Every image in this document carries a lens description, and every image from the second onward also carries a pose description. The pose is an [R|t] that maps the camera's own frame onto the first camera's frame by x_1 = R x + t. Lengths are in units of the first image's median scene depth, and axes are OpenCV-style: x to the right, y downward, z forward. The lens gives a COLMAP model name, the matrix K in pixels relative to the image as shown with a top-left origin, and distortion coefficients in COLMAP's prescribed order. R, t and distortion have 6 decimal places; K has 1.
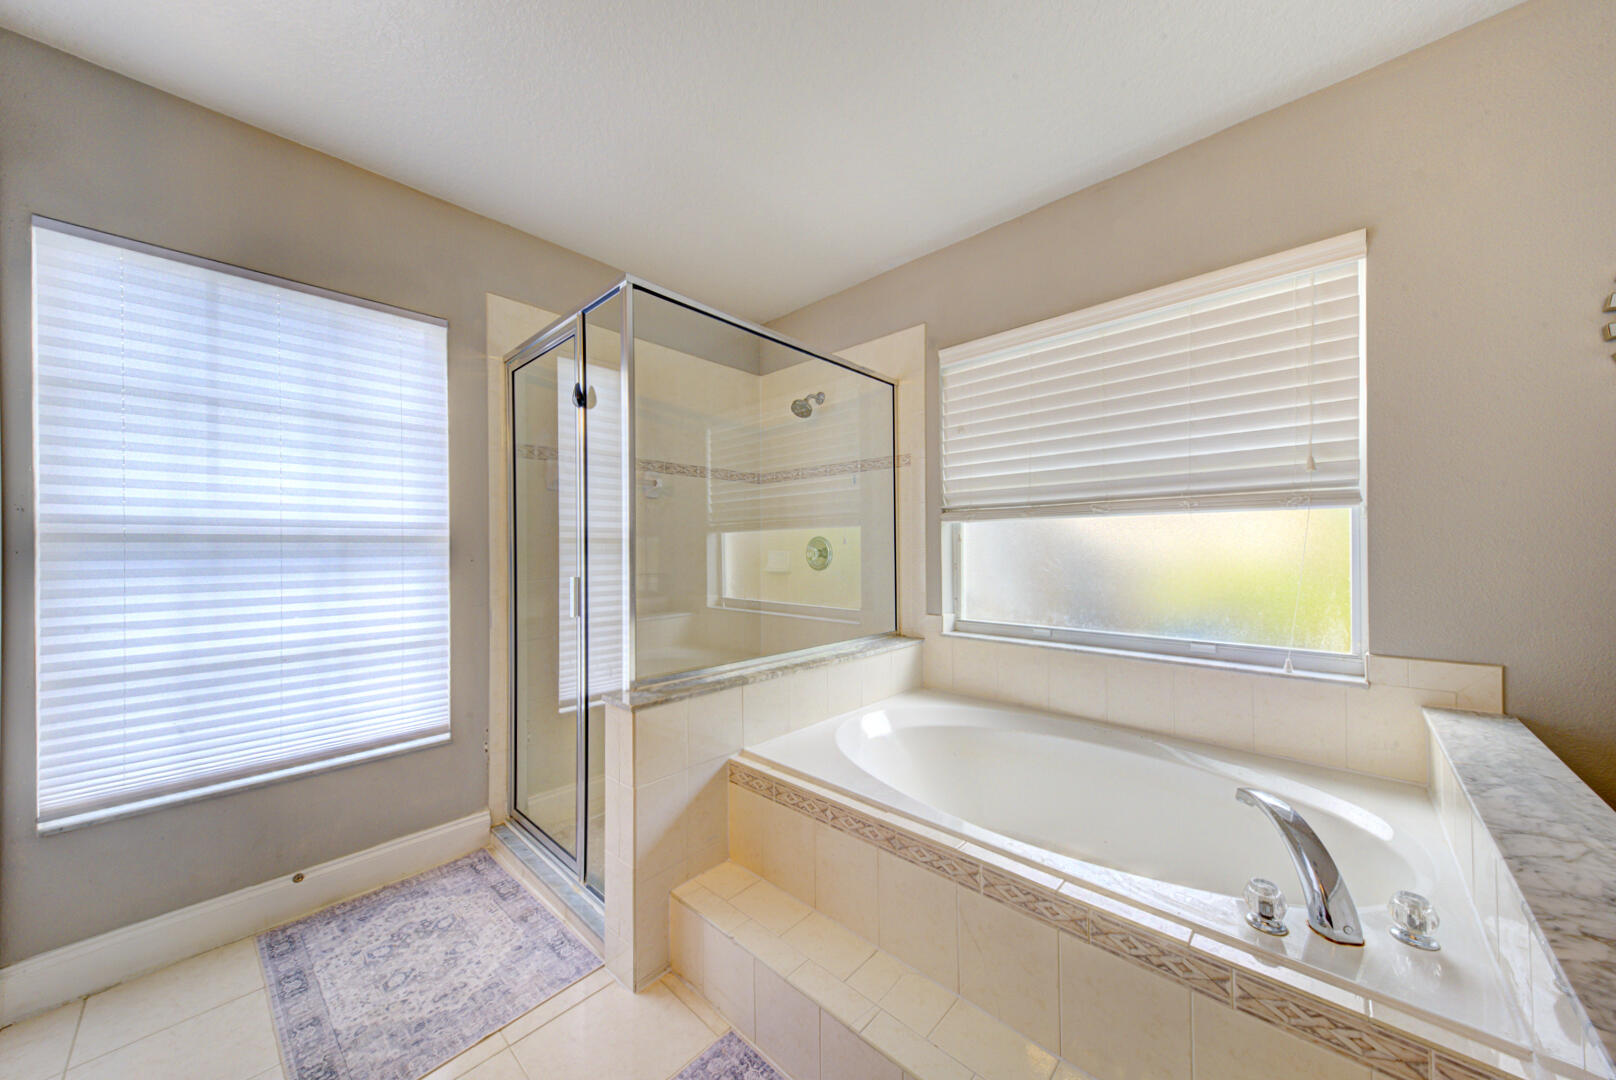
lens RADIAL K [[552.3, 0, 812.1], [0, 552.3, 547.6], [0, 0, 1]] dist [0.032379, -0.008756]
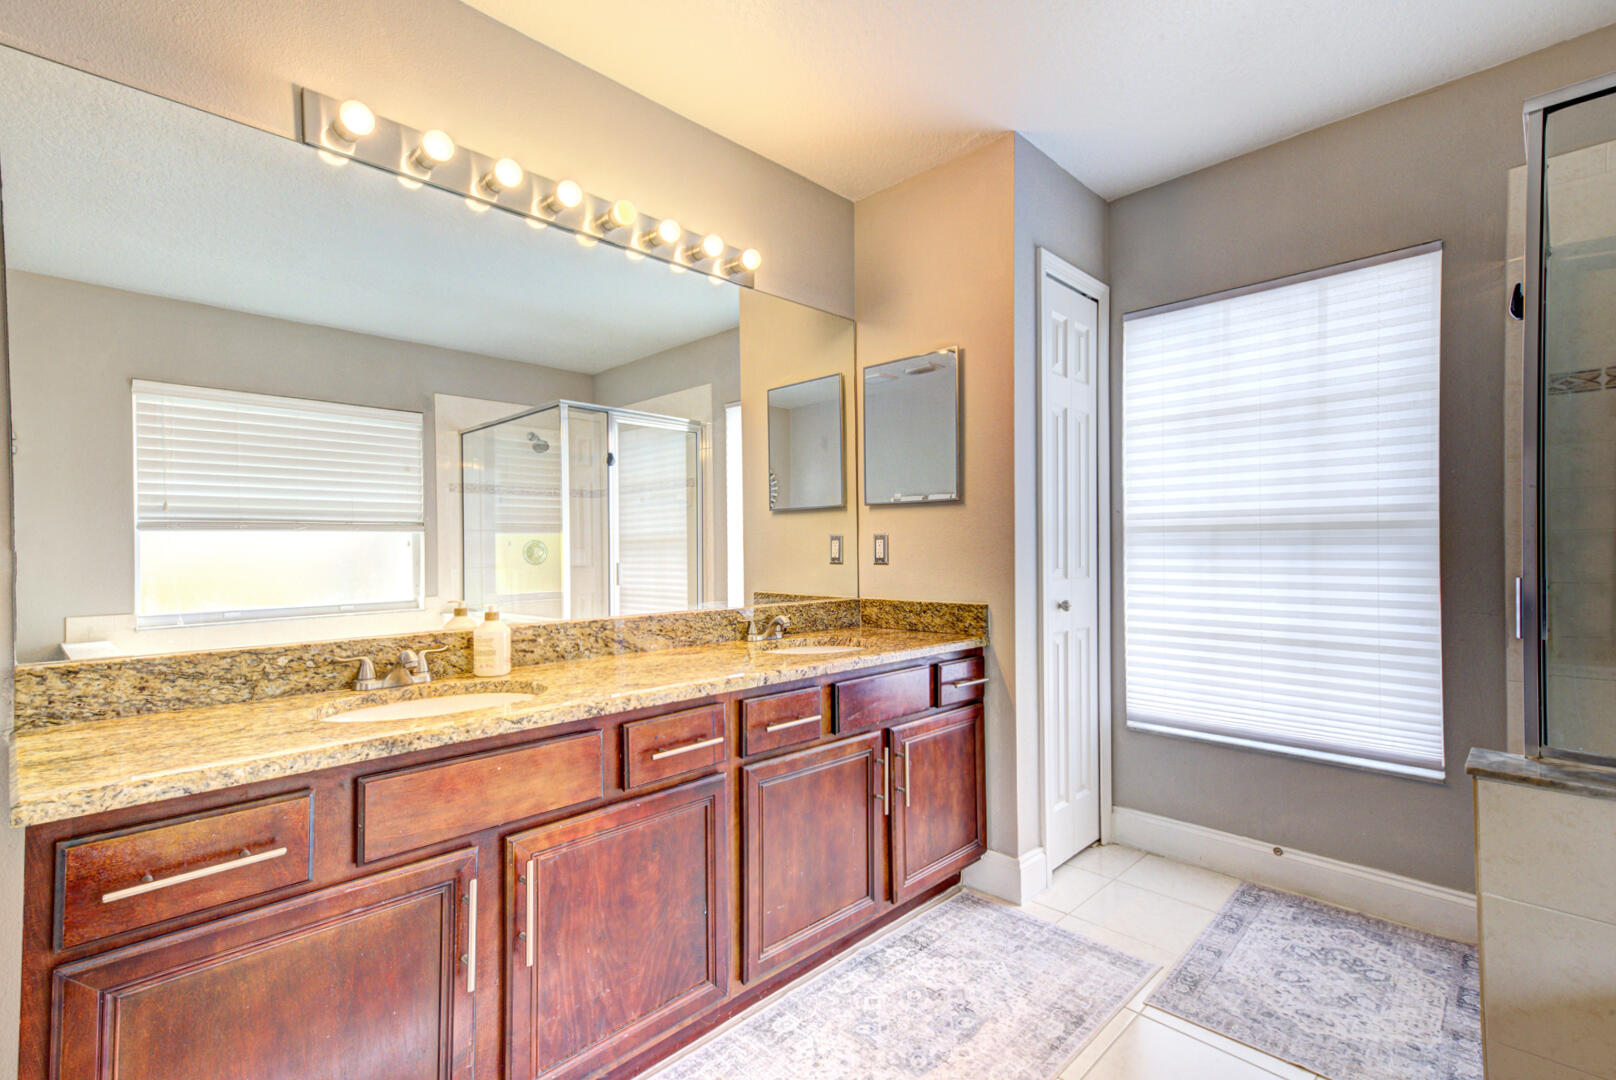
lens RADIAL K [[742.3, 0, 808.0], [0, 742.3, 540.0], [0, 0, 1]] dist [0.017492, -0.000066]
pose [[-0.032962, -0.000126, -0.999457, 0.524912], [0.005781, 0.999983, -0.000317, 0.004417], [0.999440, -0.005788, -0.032960, 0.190736]]
